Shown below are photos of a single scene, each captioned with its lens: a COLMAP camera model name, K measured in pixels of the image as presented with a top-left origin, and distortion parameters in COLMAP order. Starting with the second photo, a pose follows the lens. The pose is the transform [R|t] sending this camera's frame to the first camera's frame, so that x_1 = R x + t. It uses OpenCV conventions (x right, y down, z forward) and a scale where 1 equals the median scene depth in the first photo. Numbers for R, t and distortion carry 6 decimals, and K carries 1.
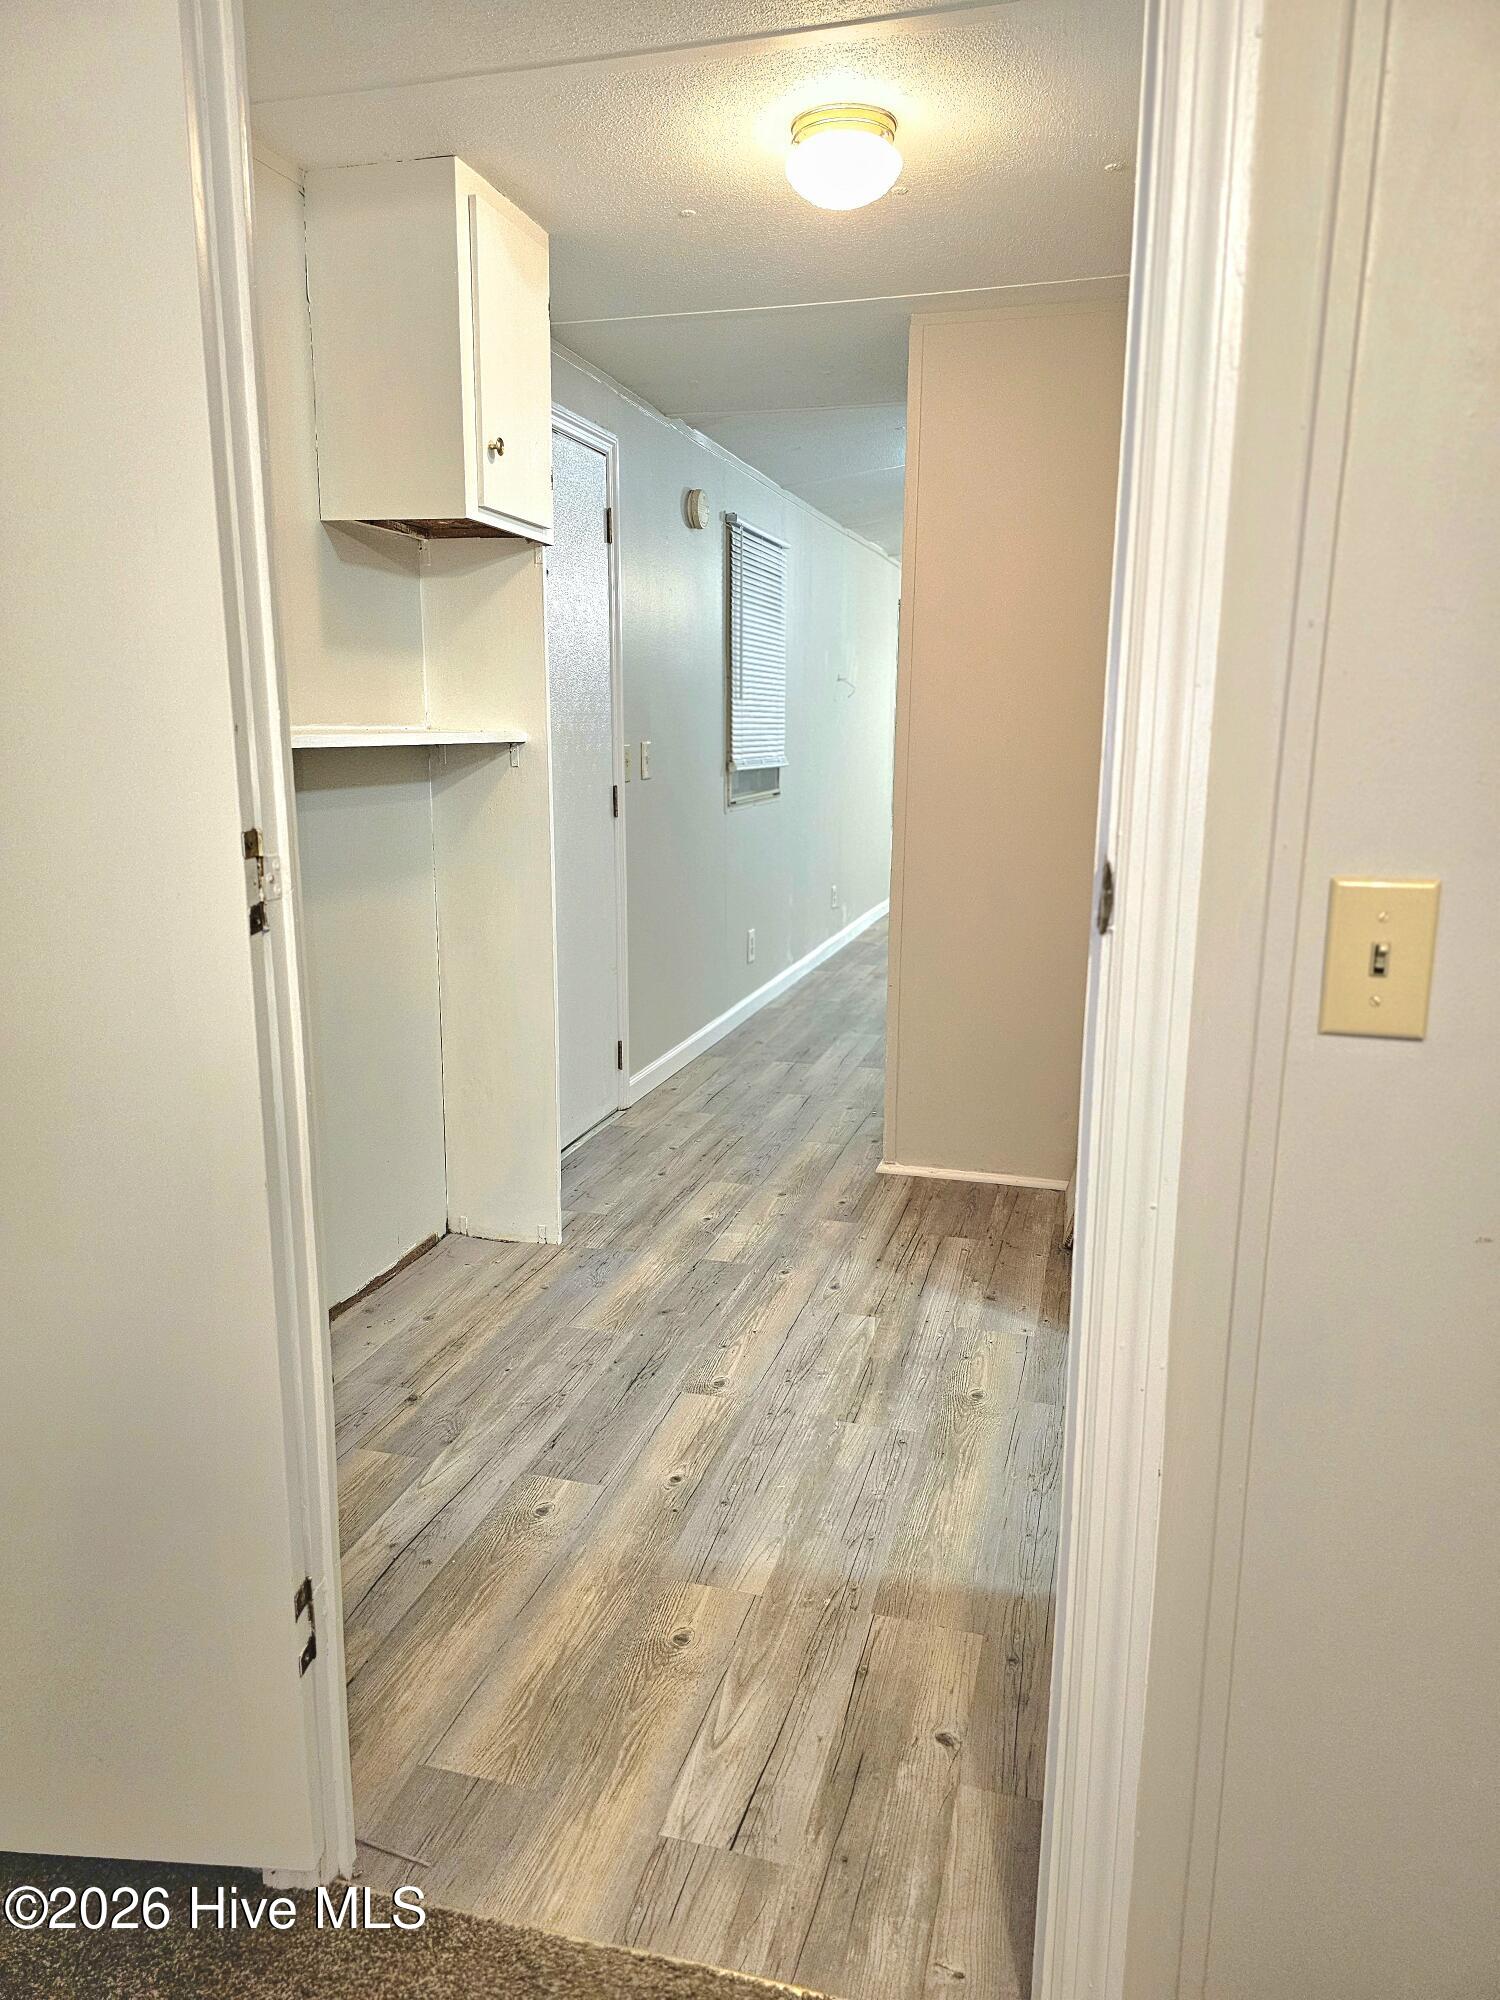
lens RADIAL K [[1326.0, 0, 742.1], [0, 1326.0, 1007.2], [0, 0, 1]] dist [0.087131, -0.075508]
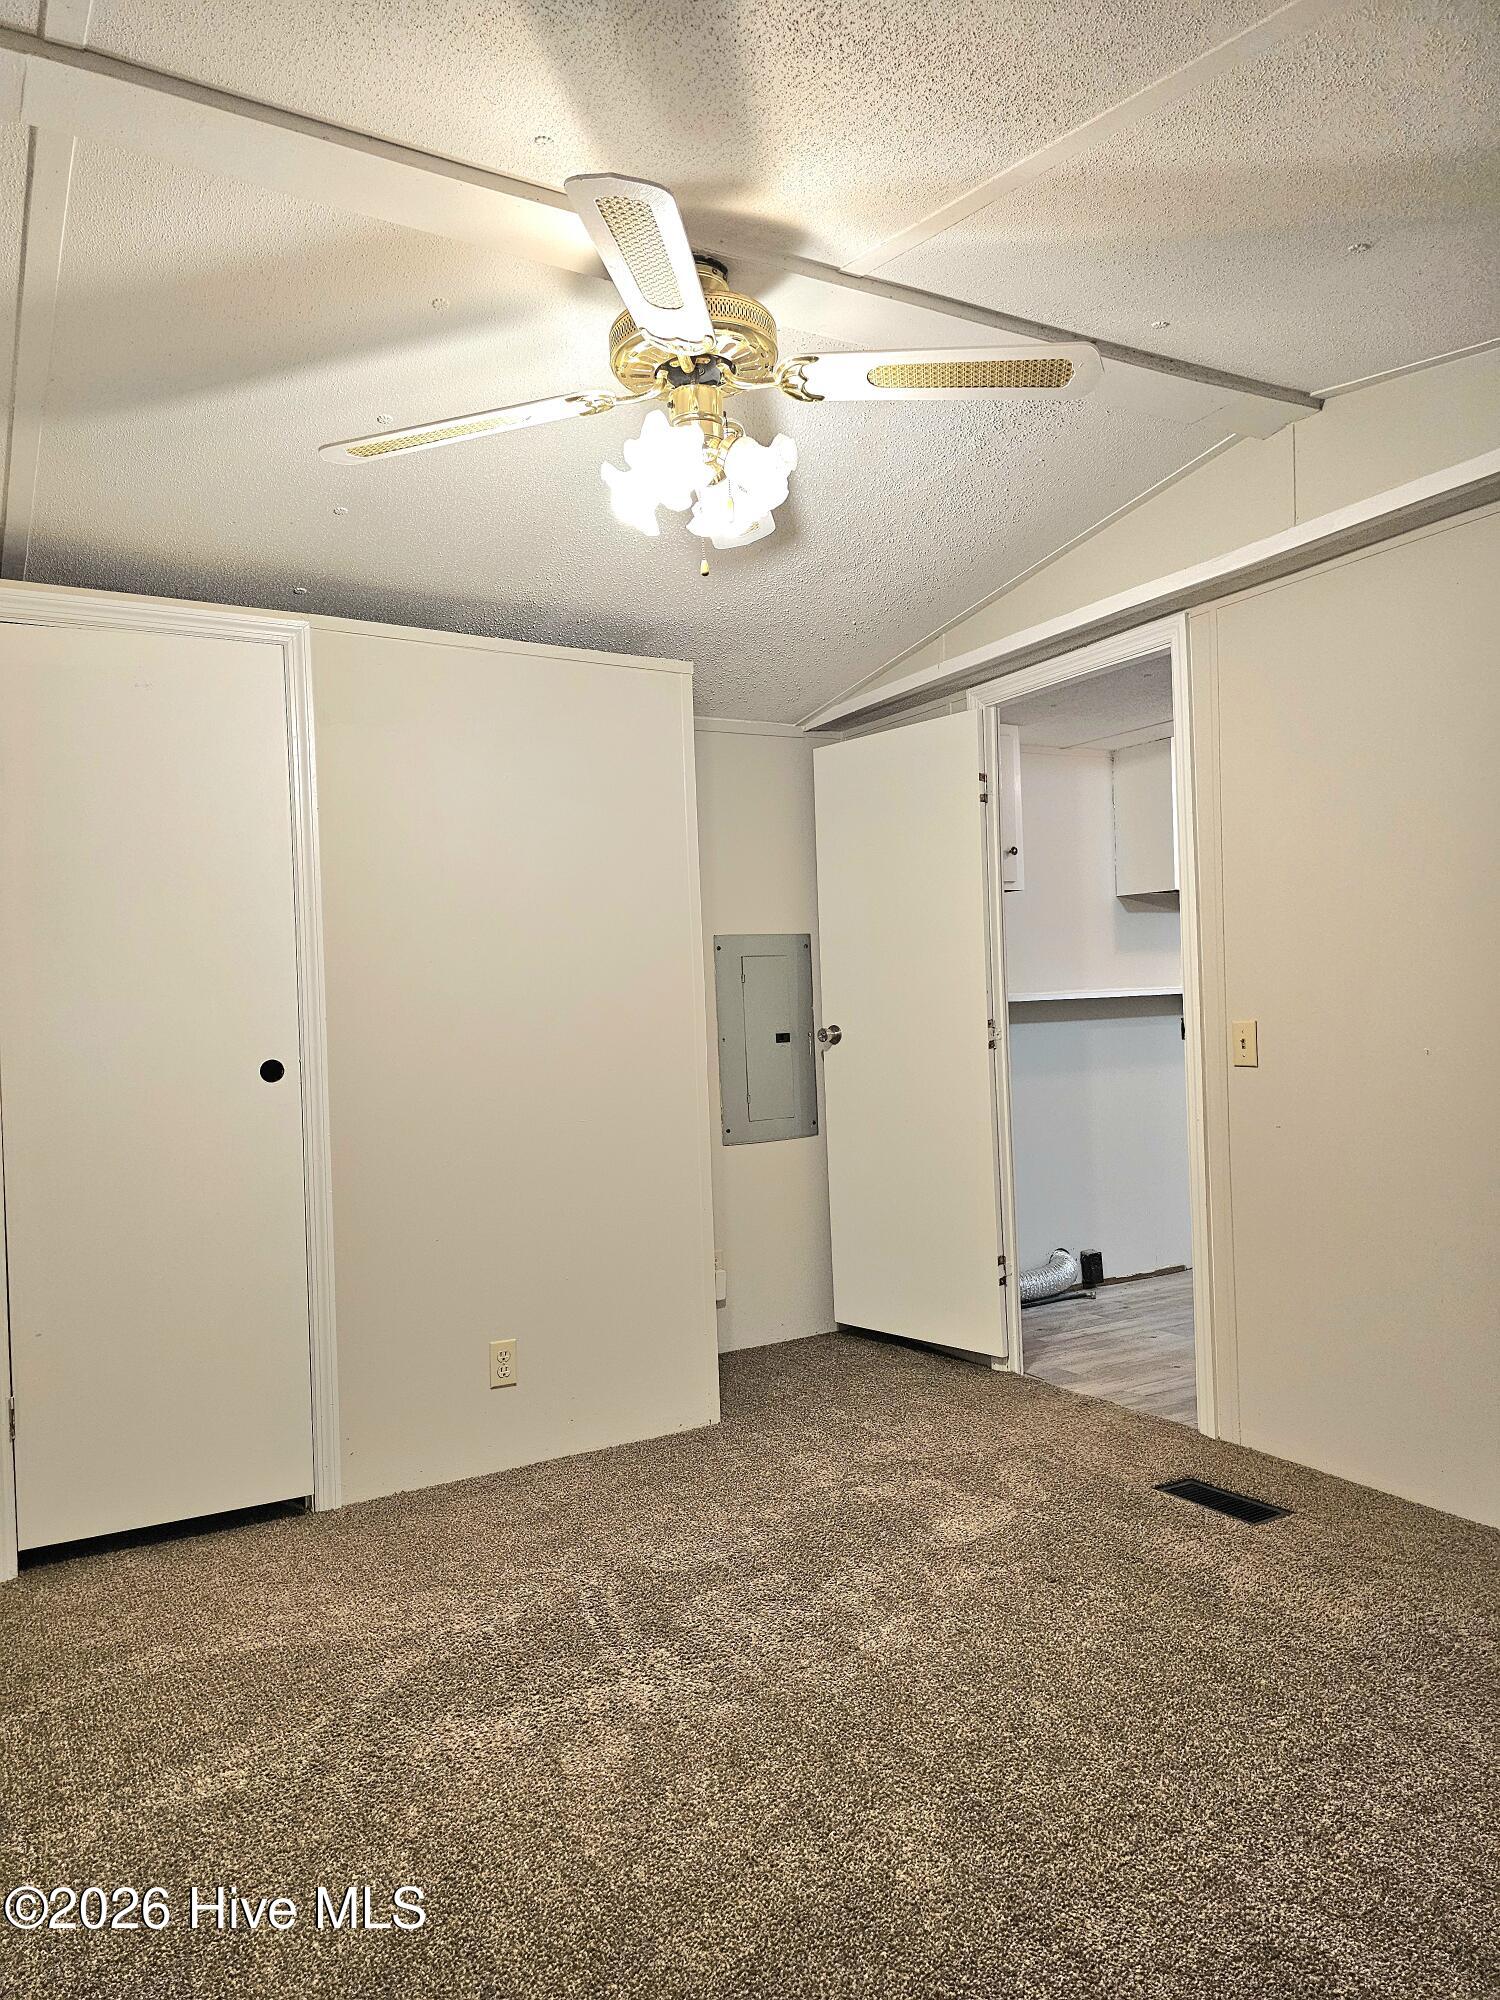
lens RADIAL K [[1326.0, 0, 742.1], [0, 1326.0, 1007.2], [0, 0, 1]] dist [0.087131, -0.075508]
pose [[0.720043, -0.032973, -0.693145, 1.166102], [-0.101134, 0.983219, -0.151831, 0.318434], [0.686520, 0.179426, 0.704625, -1.413003]]
